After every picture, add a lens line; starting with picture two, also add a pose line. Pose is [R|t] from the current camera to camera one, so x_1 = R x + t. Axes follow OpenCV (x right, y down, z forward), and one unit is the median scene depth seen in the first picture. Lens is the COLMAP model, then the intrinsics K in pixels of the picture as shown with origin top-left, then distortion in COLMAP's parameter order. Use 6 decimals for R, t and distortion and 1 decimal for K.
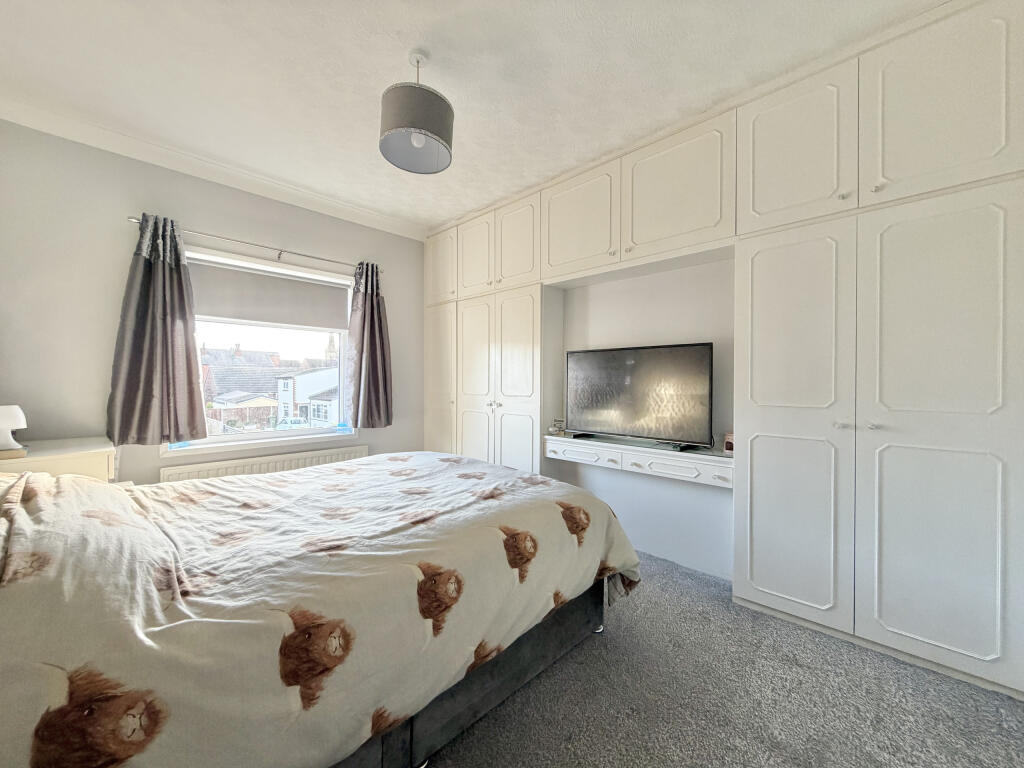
lens RADIAL K [[410.3, 0, 504.0], [0, 410.3, 384.5], [0, 0, 1]] dist [-0.000354, 0.001067]
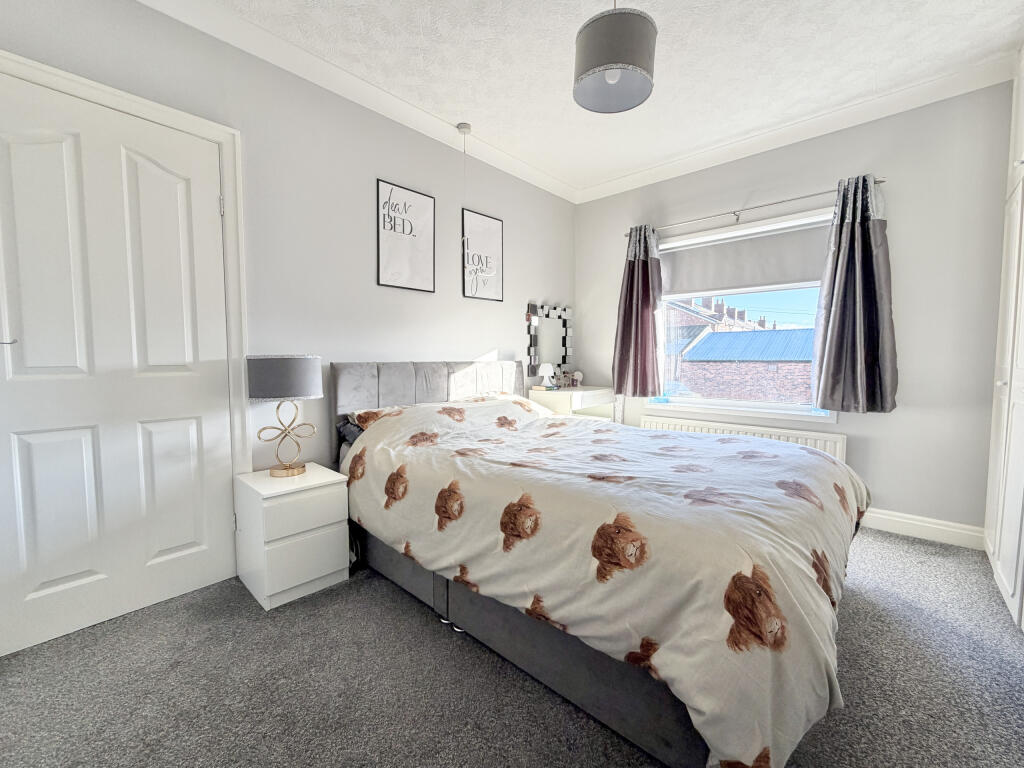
lens RADIAL K [[410.3, 0, 504.3], [0, 410.3, 384.1], [0, 0, 1]] dist [-0.000354, 0.001067]
pose [[0.056404, 0.066732, -0.996175, 0.748823], [-0.001666, 0.997769, 0.066744, 0.024590], [0.998407, -0.002105, 0.056389, 0.730113]]
